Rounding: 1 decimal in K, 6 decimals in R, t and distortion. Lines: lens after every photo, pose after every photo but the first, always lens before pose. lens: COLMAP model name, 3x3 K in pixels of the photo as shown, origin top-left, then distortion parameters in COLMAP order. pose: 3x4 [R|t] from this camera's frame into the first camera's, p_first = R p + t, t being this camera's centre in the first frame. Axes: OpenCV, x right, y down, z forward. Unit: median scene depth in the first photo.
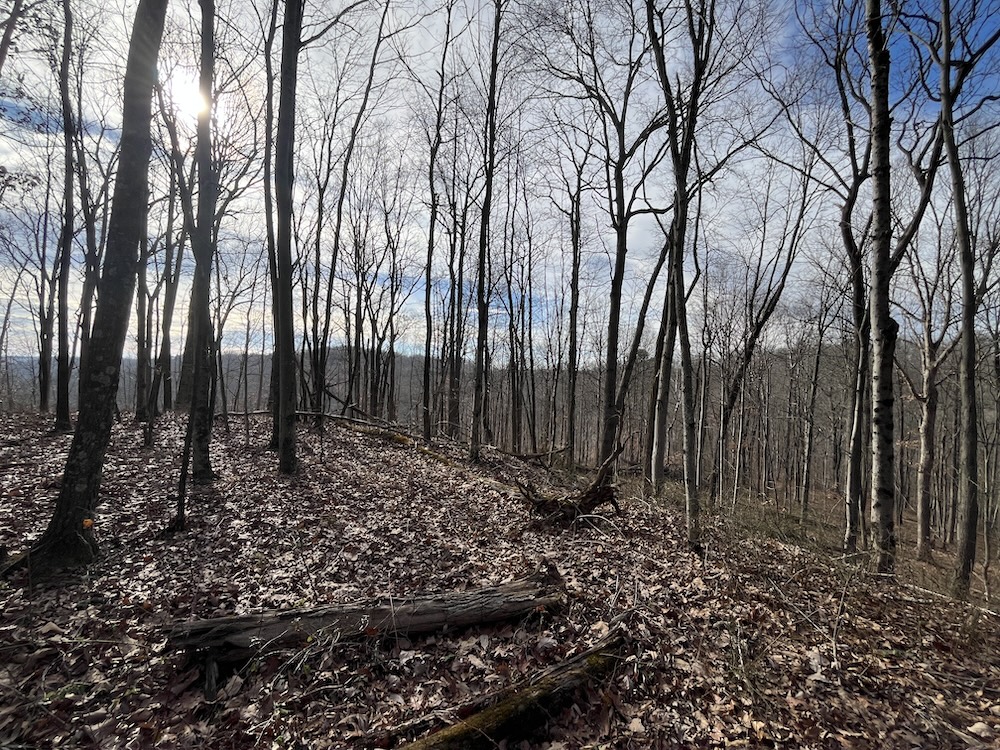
lens RADIAL K [[407.5, 0, 498.2], [0, 407.5, 373.4], [0, 0, 1]] dist [-0.004429, 0.000518]
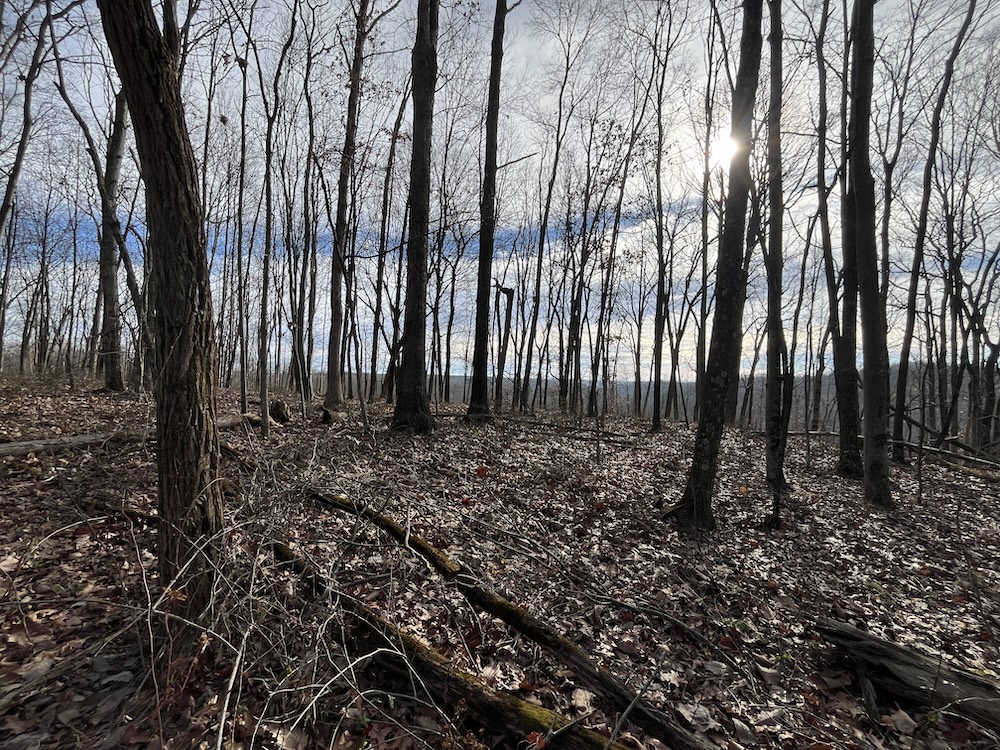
lens RADIAL K [[407.5, 0, 498.9], [0, 407.5, 376.1], [0, 0, 1]] dist [-0.004429, 0.000518]
pose [[0.406434, -0.021200, -0.913434, -0.115097], [-0.023712, 0.999149, -0.033740, 0.050358], [0.913372, 0.035373, 0.405586, -0.088901]]
